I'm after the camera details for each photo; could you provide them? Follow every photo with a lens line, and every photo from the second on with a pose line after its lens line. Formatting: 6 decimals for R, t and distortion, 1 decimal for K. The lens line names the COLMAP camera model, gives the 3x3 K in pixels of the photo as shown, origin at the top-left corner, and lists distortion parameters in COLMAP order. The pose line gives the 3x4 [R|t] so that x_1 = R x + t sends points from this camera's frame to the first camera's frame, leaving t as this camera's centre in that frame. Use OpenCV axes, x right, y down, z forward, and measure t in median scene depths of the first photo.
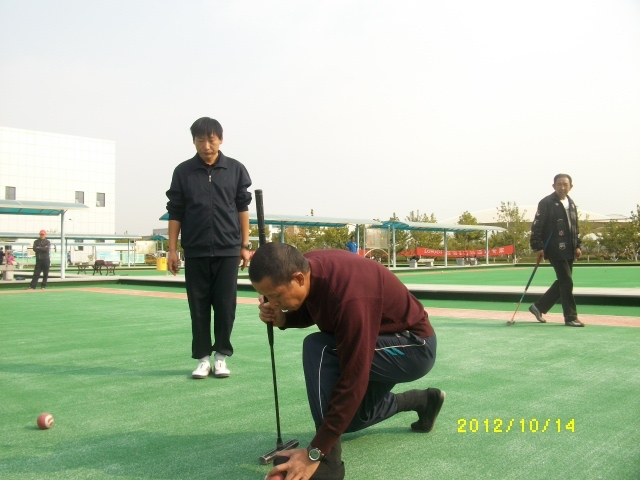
lens RADIAL K [[608.2, 0, 320.0], [0, 608.2, 240.0], [0, 0, 1]] dist [-0.141352, 0.070735]
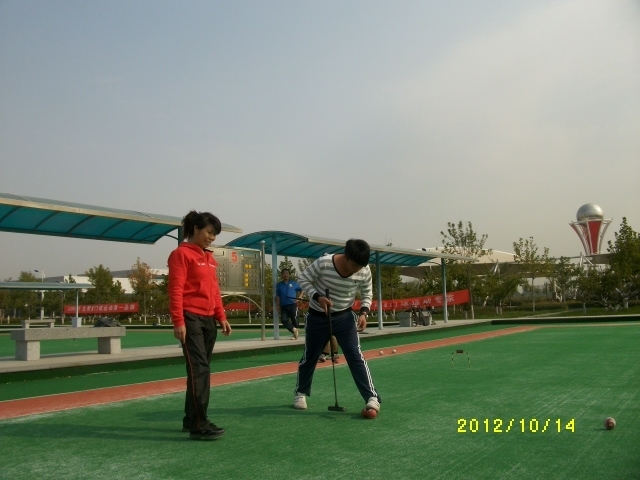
lens RADIAL K [[608.2, 0, 320.0], [0, 608.2, 240.0], [0, 0, 1]] dist [-0.141352, 0.070735]
pose [[0.985877, -0.001323, 0.167468, 0.069248], [0.016221, 0.996022, -0.087623, 0.011877], [-0.166686, 0.089102, 0.981976, 0.471705]]
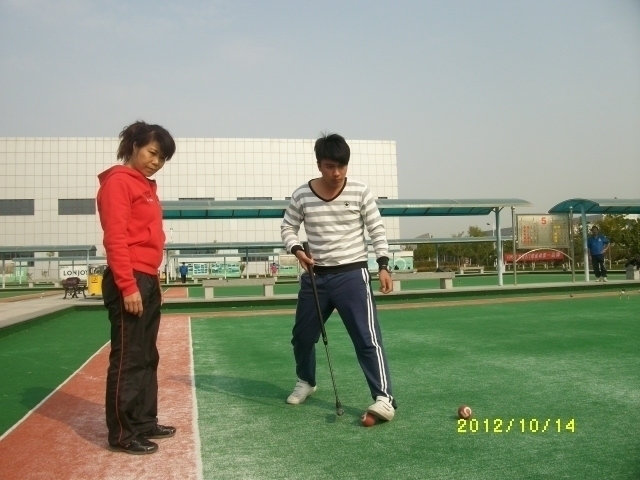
lens RADIAL K [[608.2, 0, 320.0], [0, 608.2, 240.0], [0, 0, 1]] dist [-0.141352, 0.070735]
pose [[0.819101, -0.042722, -0.572056, 0.208495], [0.038602, 0.999067, -0.019340, 0.007118], [0.572349, -0.006241, 0.819986, 0.334204]]
